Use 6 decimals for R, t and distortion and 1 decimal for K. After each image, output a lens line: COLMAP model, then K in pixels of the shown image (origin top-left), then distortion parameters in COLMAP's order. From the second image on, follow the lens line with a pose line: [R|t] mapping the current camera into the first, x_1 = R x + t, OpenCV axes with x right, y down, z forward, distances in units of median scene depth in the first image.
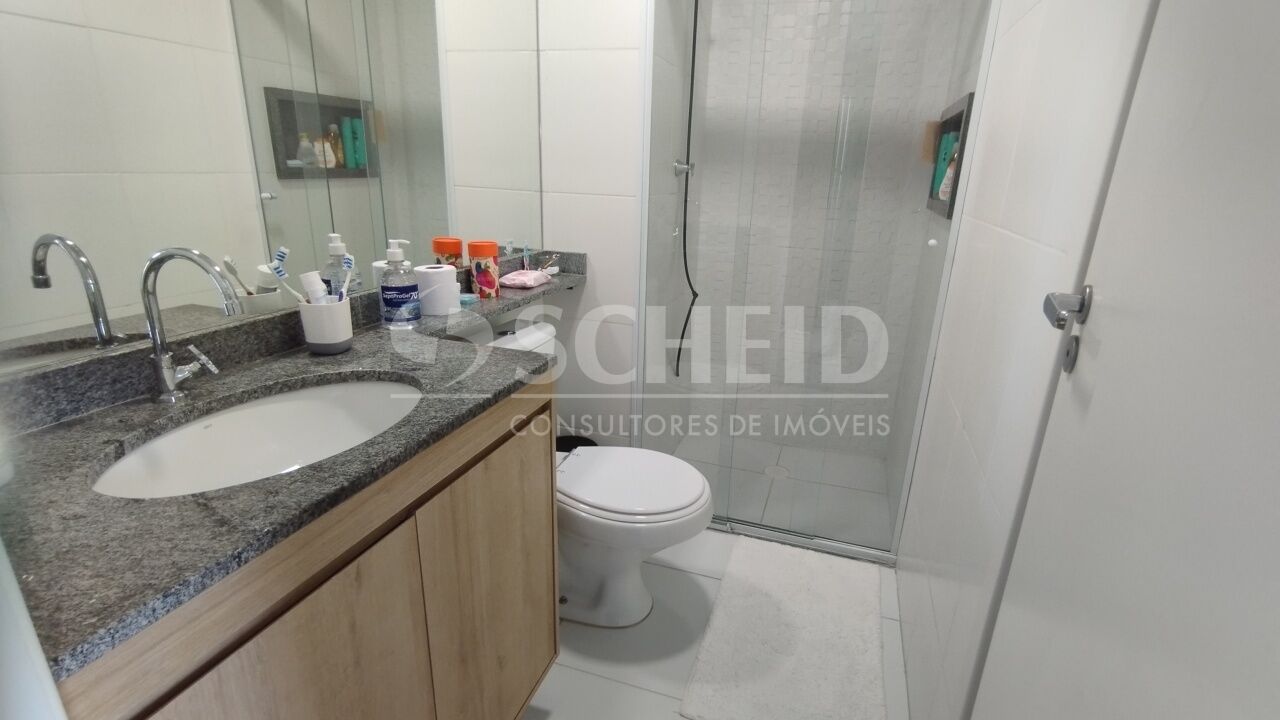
lens RADIAL K [[595.1, 0, 639.8], [0, 595.1, 363.7], [0, 0, 1]] dist [-0.004942, -0.000217]
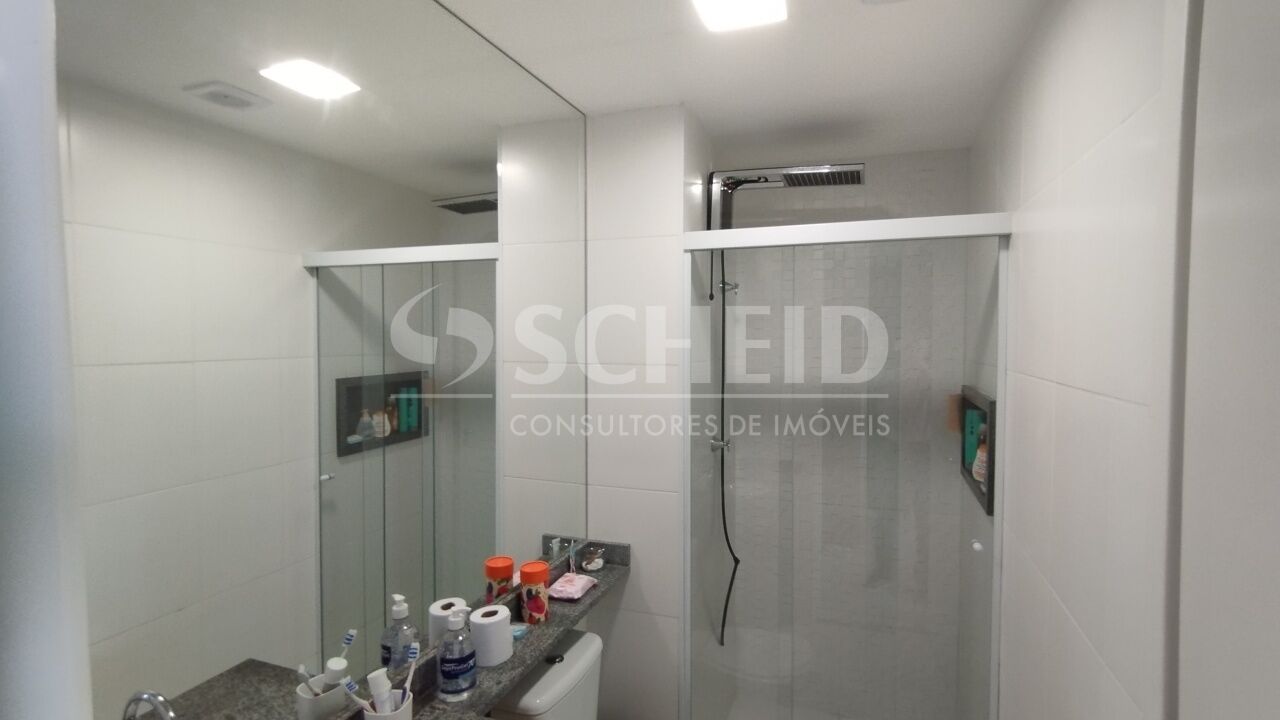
lens RADIAL K [[595.1, 0, 641.1], [0, 595.1, 359.5], [0, 0, 1]] dist [-0.004942, -0.000217]
pose [[0.998880, -0.030396, -0.036266, -0.024521], [0.019128, 0.960368, -0.278077, -0.205167], [0.043281, 0.277072, 0.959874, -0.063155]]
